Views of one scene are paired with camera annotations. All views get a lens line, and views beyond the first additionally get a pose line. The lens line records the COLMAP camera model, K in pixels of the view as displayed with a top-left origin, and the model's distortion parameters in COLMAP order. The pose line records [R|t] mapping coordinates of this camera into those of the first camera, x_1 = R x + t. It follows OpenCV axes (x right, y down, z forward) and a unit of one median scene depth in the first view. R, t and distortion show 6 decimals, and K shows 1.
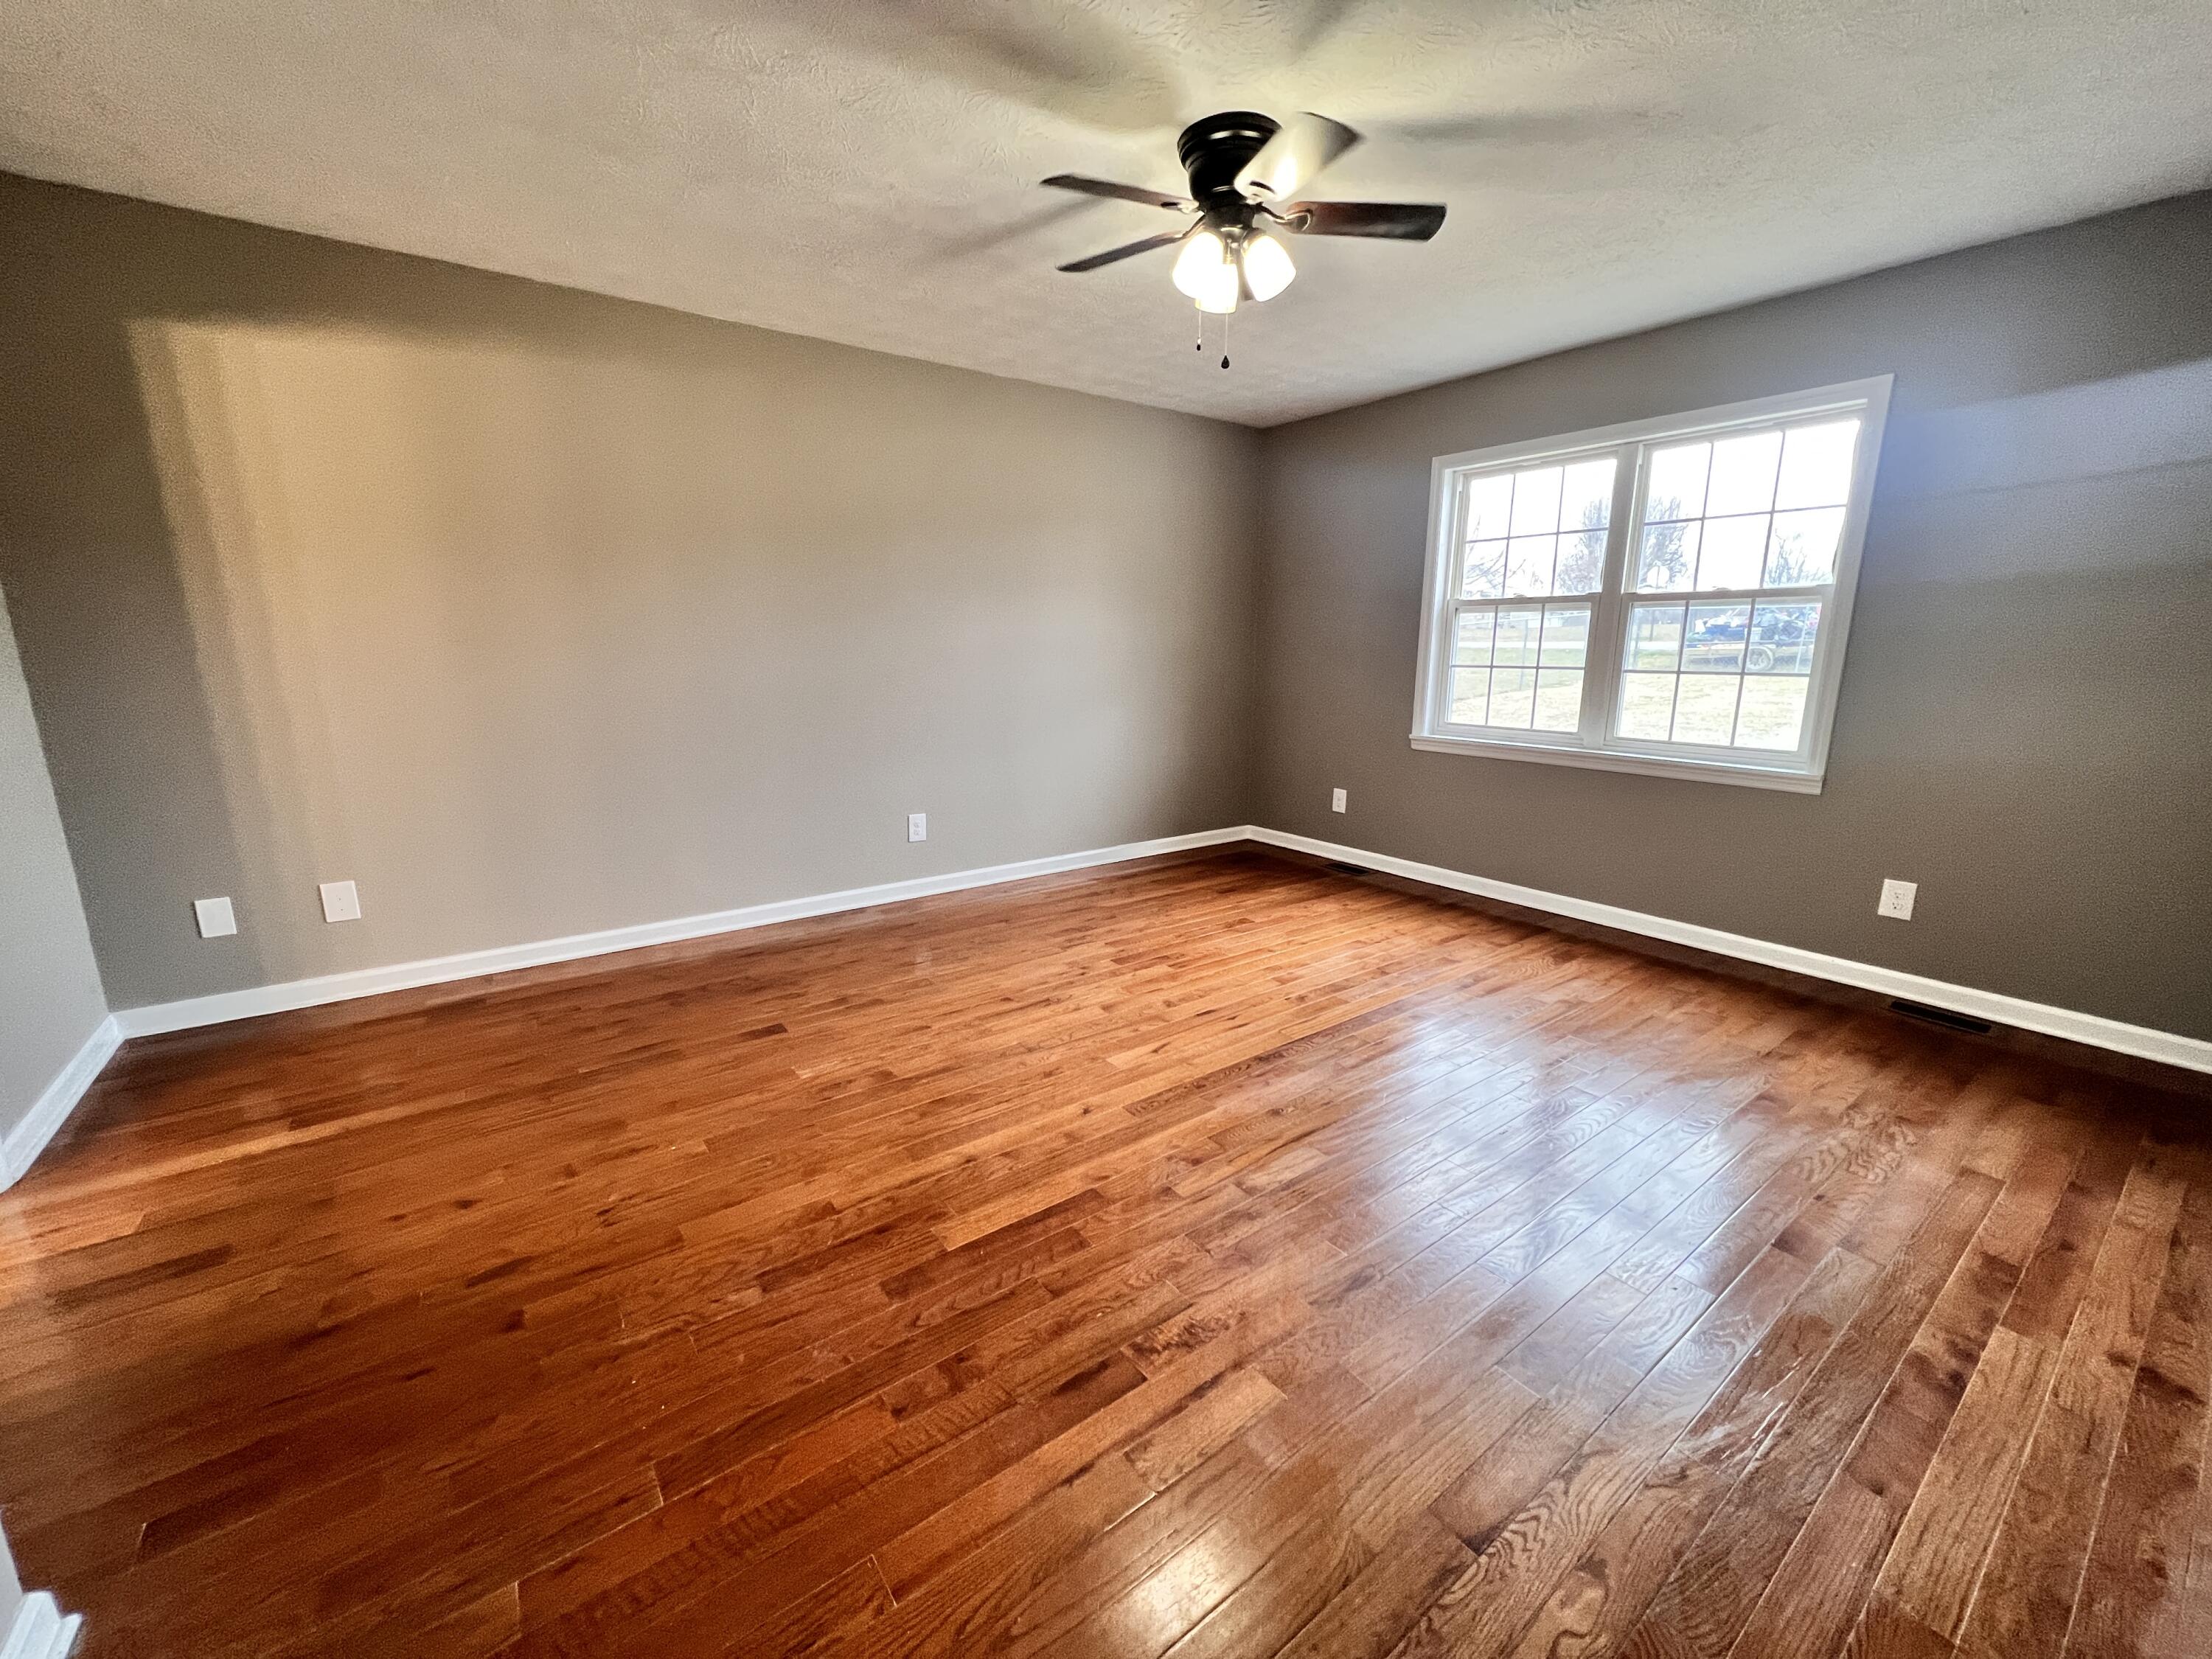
lens RADIAL K [[884.5, 0, 1114.2], [0, 884.5, 832.7], [0, 0, 1]] dist [0.001981, 0.000530]
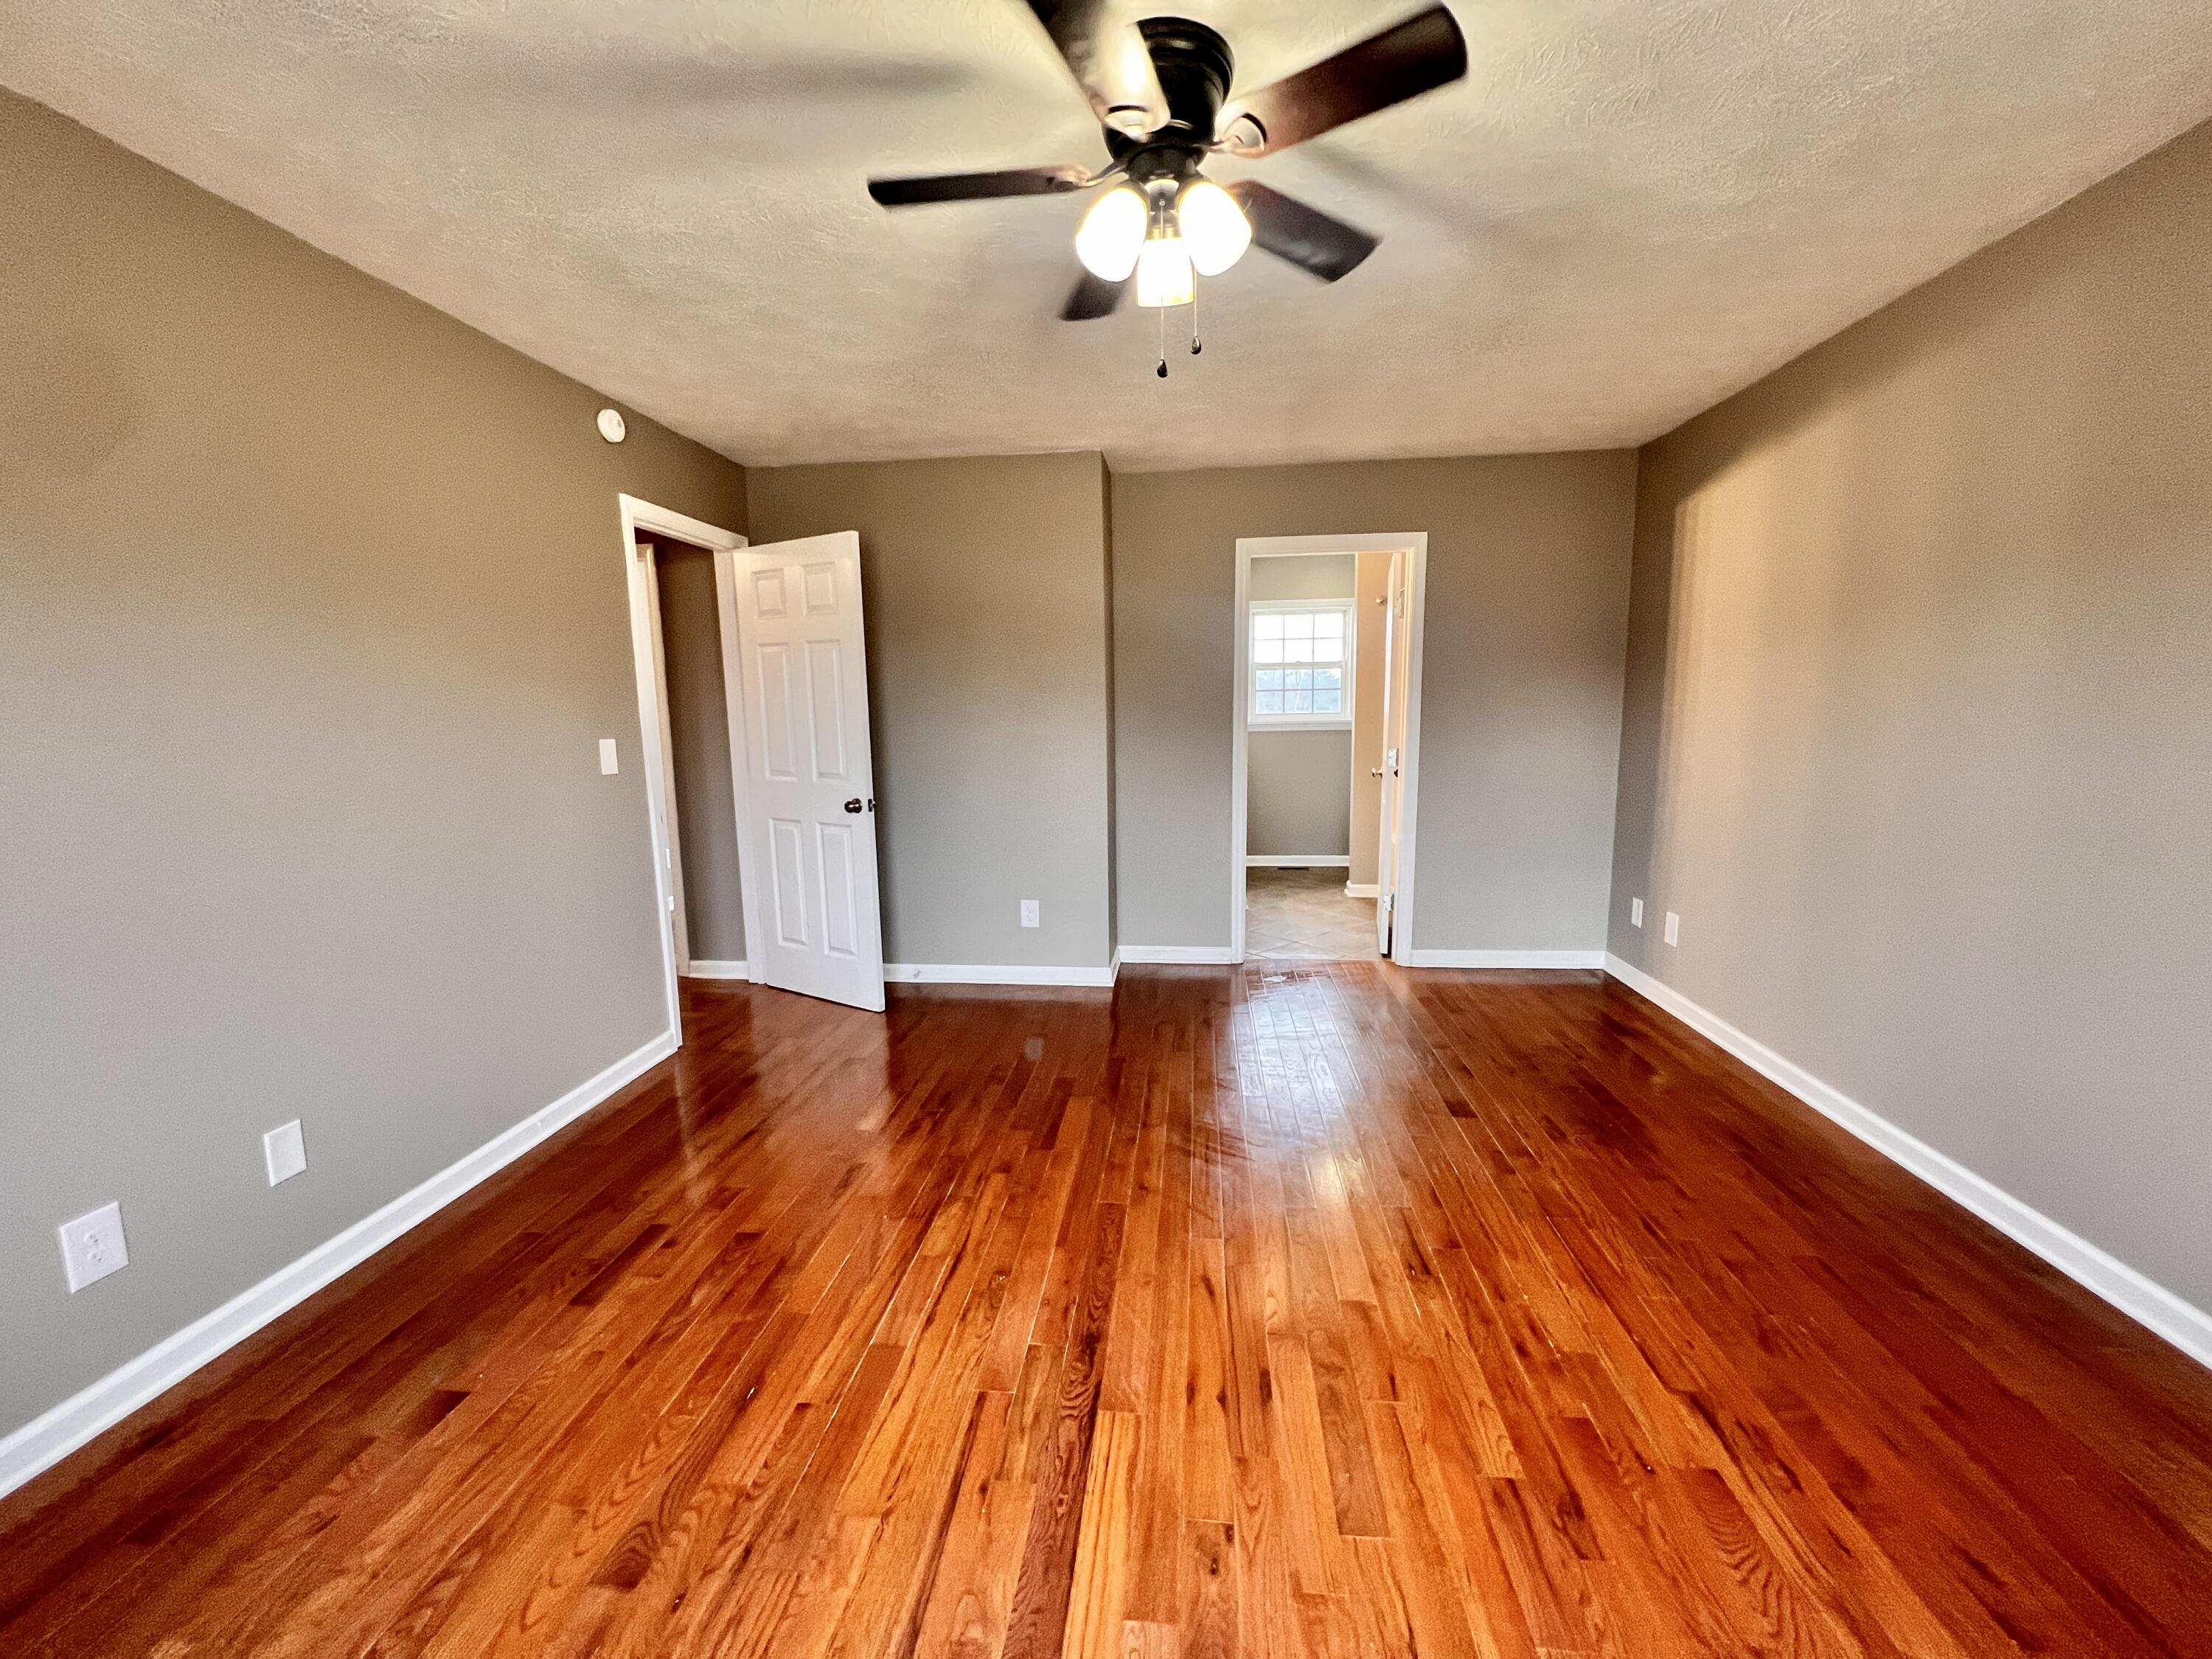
lens RADIAL K [[884.5, 0, 1114.2], [0, 884.5, 832.7], [0, 0, 1]] dist [0.001981, 0.000530]
pose [[-0.678402, 0.111922, -0.726116, 0.593543], [-0.141106, 0.950079, 0.278277, -0.312366], [0.721013, 0.291243, -0.628743, 1.273299]]
